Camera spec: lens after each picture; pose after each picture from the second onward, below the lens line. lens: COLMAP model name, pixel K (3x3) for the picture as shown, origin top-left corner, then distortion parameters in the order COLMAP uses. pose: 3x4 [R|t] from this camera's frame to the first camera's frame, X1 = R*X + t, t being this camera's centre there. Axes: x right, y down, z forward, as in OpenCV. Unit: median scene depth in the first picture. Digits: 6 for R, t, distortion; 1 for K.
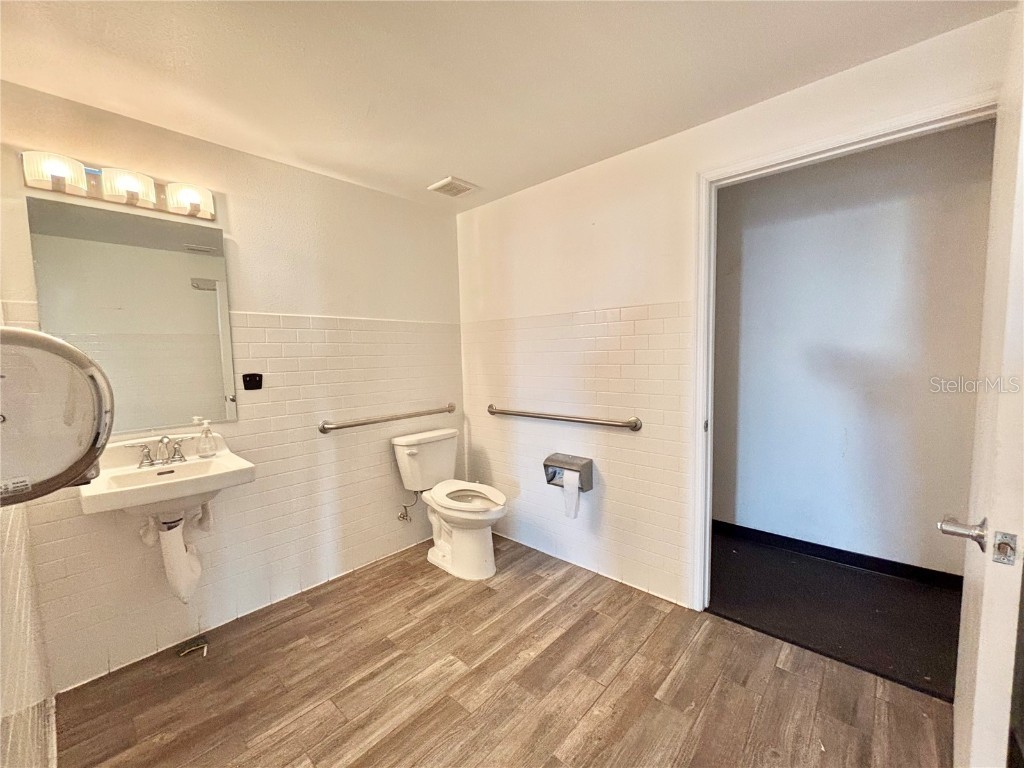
lens RADIAL K [[416.3, 0, 512.0], [0, 416.3, 384.0], [0, 0, 1]] dist [0.002085, 0.000406]
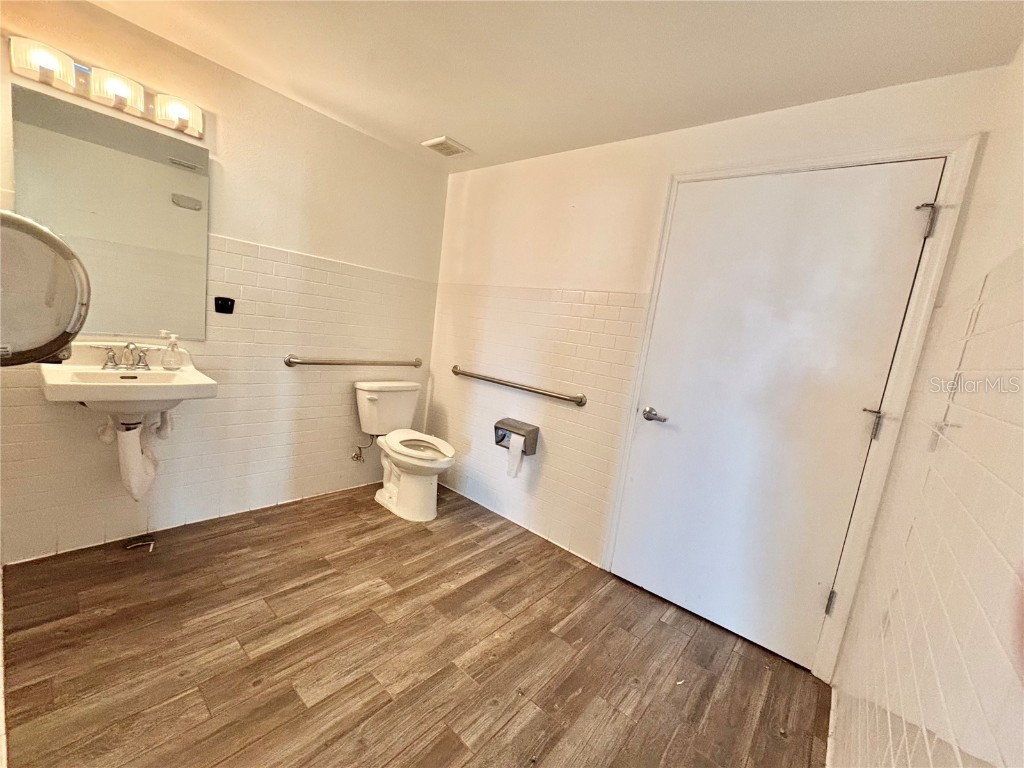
lens RADIAL K [[416.3, 0, 512.0], [0, 416.3, 384.0], [0, 0, 1]] dist [0.002085, 0.000406]
pose [[0.987717, 0.147103, 0.052680, 0.064019], [-0.150195, 0.986802, 0.060522, 0.019333], [-0.043082, -0.067691, 0.996776, -0.082439]]
